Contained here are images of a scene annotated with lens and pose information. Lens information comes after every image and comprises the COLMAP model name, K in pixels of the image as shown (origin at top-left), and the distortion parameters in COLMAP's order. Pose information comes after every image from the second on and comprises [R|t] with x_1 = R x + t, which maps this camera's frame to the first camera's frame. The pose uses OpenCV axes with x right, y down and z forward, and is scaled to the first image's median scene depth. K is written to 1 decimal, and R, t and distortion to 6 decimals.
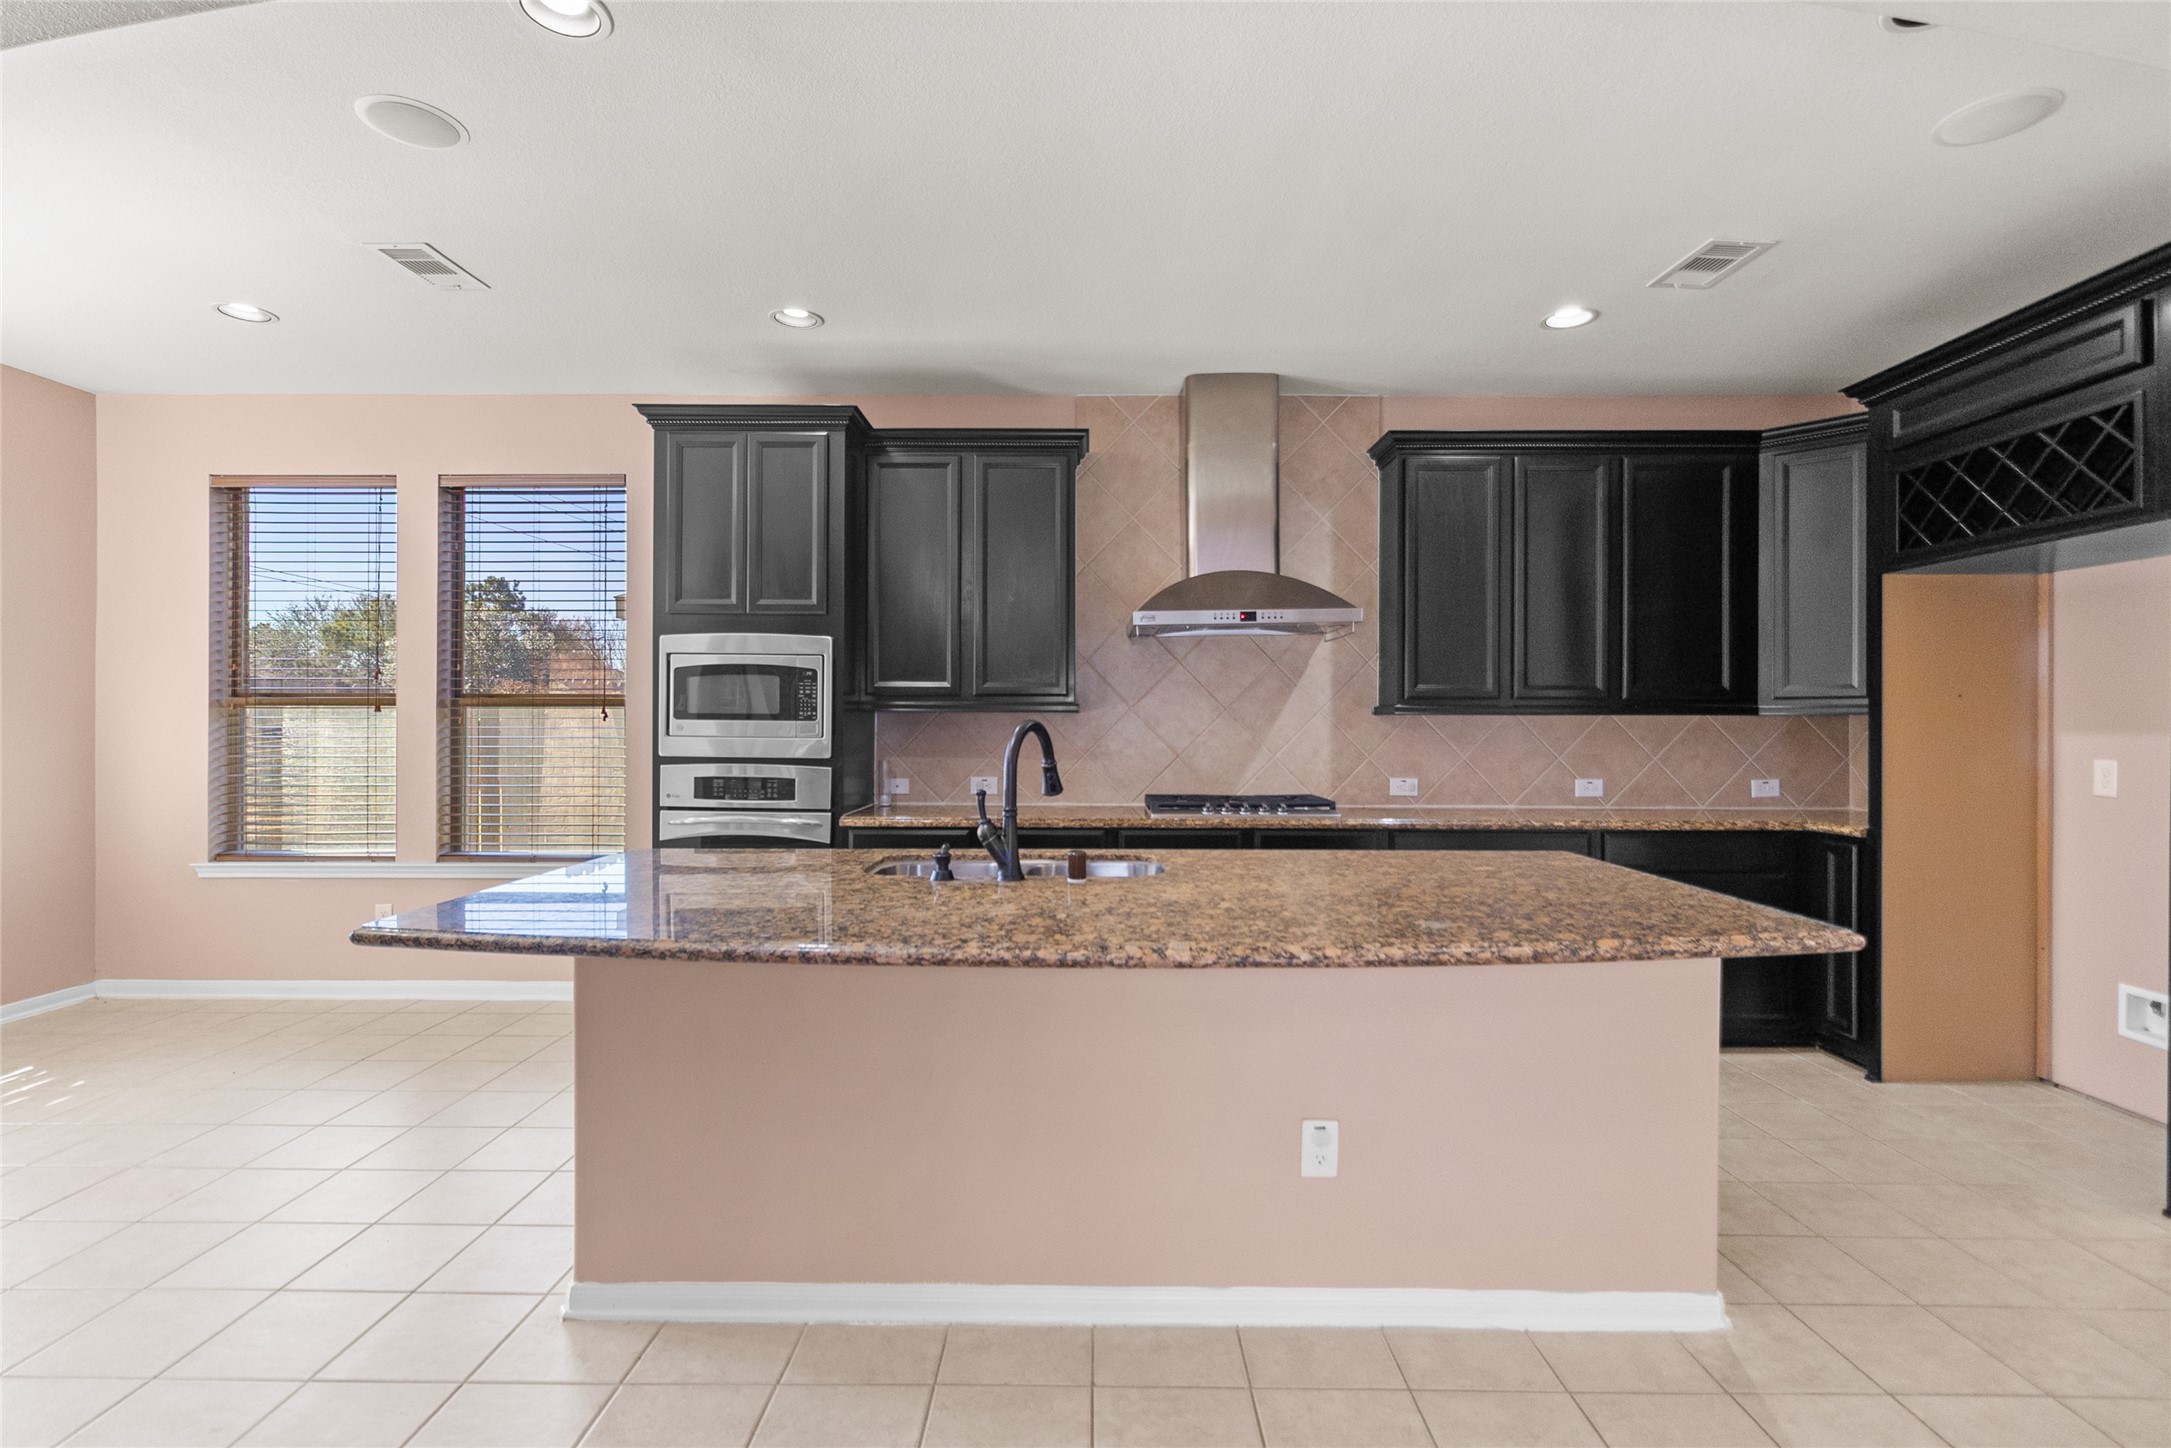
lens RADIAL K [[1032.9, 0, 1086.2], [0, 1032.9, 712.0], [0, 0, 1]] dist [0.001929, 0.000065]
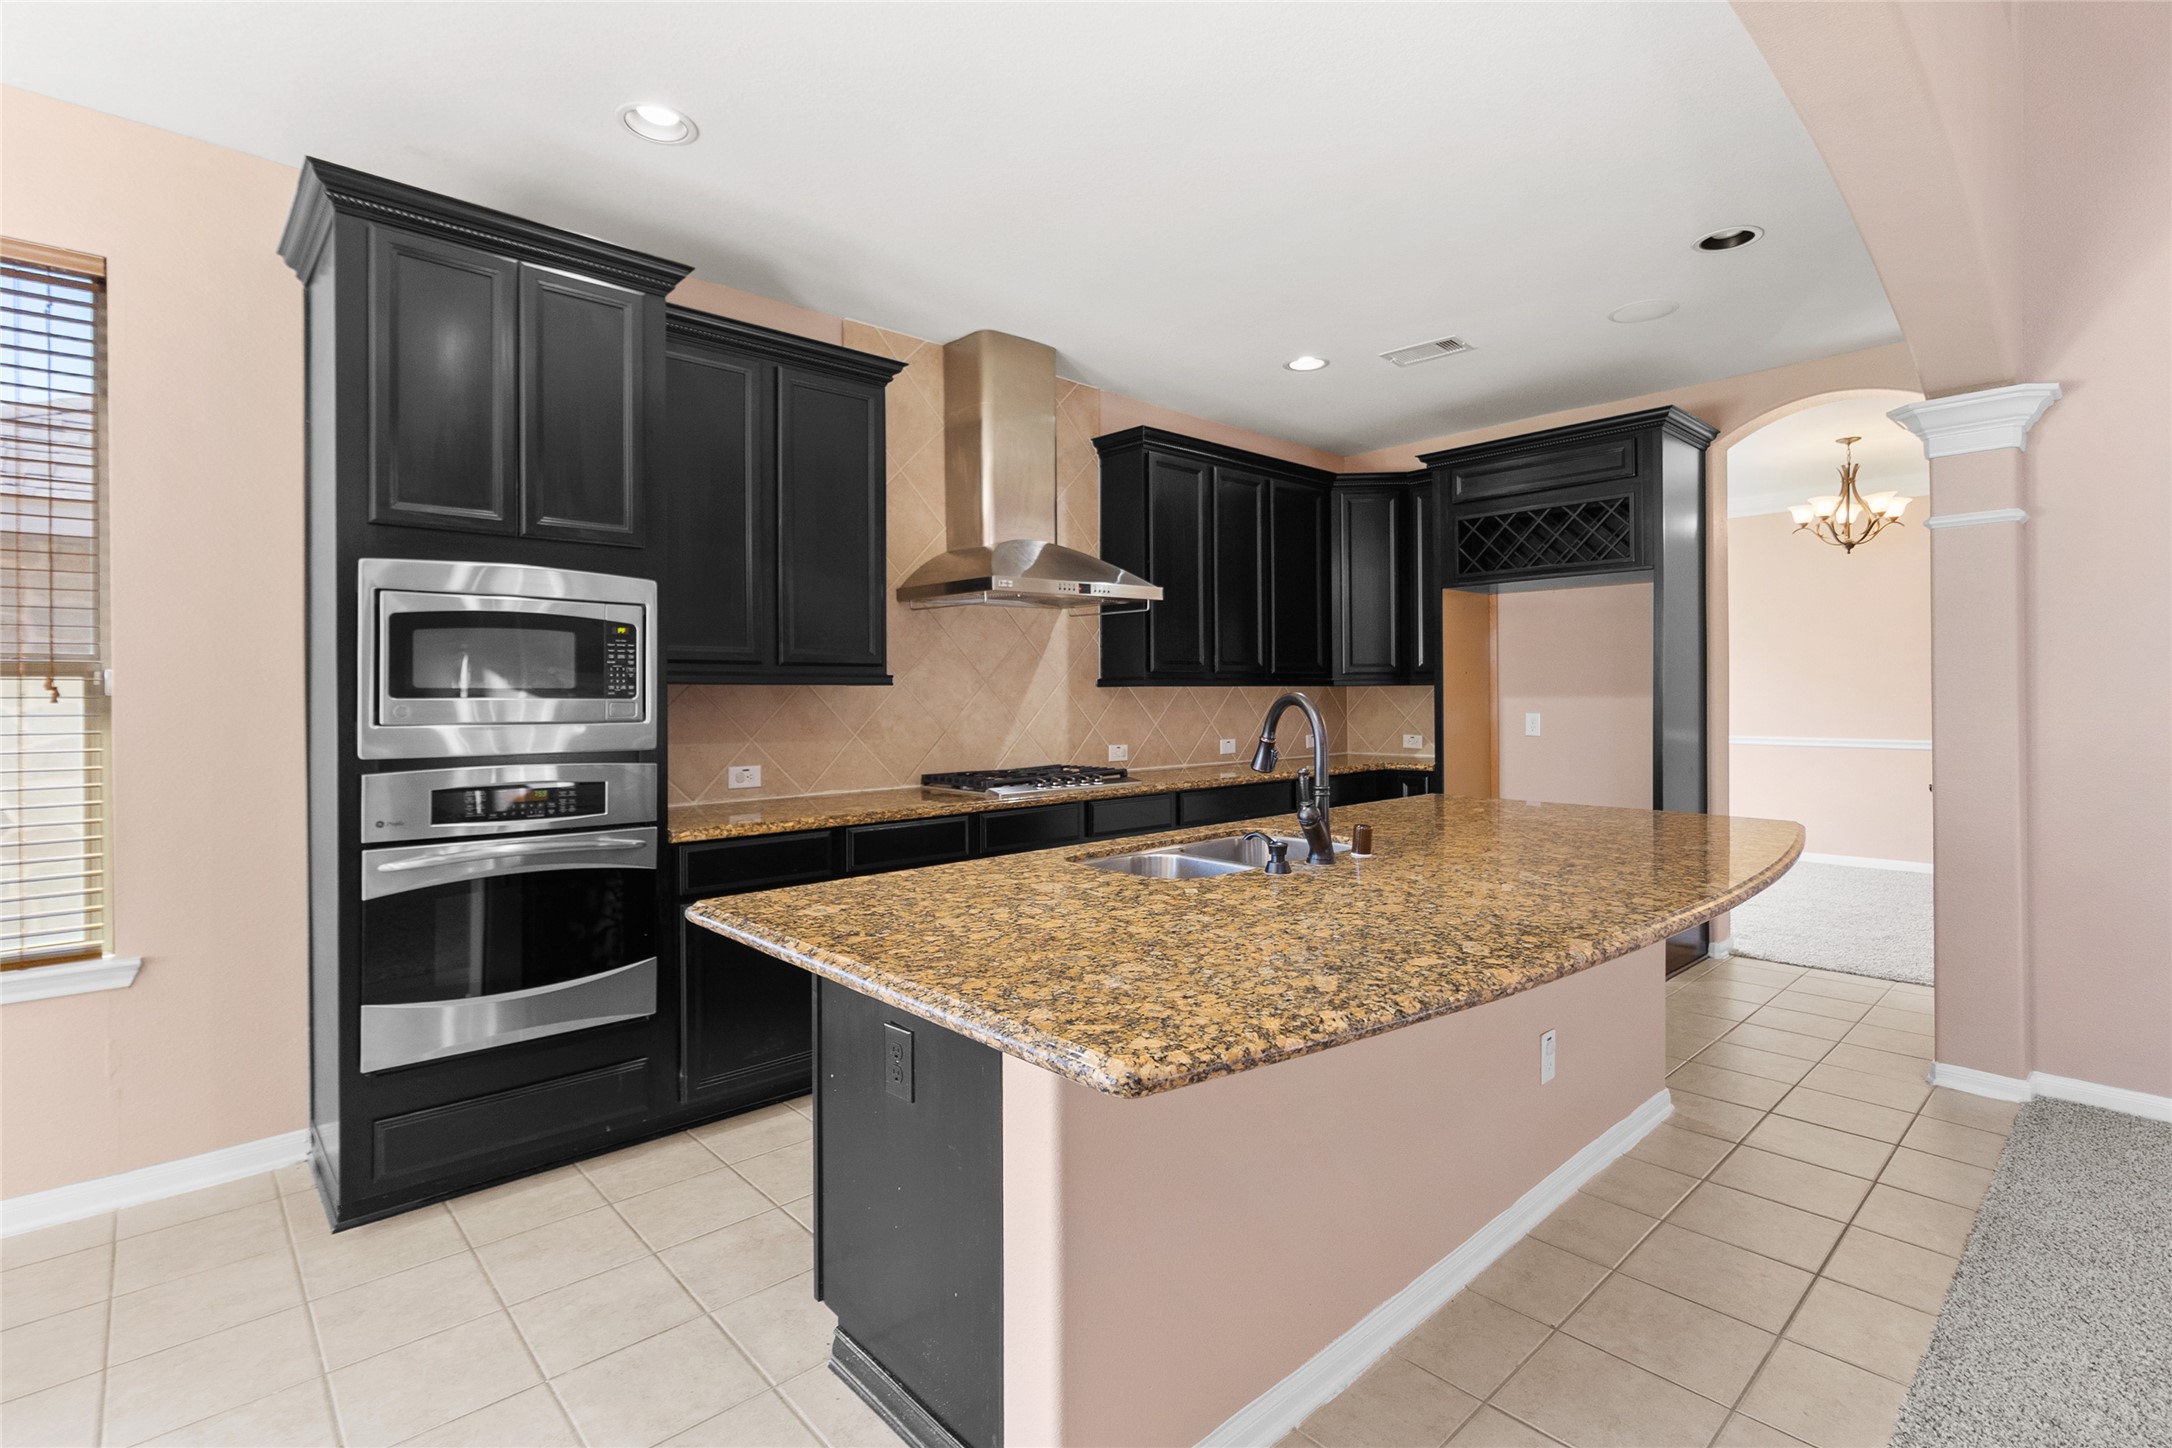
lens RADIAL K [[1007.6, 0, 1085.8], [0, 1007.6, 685.0], [0, 0, 1]] dist [0.000838, 0.000146]
pose [[0.726405, -0.002186, 0.687263, -0.508541], [0.001247, 0.999997, 0.001862, -0.001206], [-0.687265, -0.000495, 0.726406, 0.286362]]
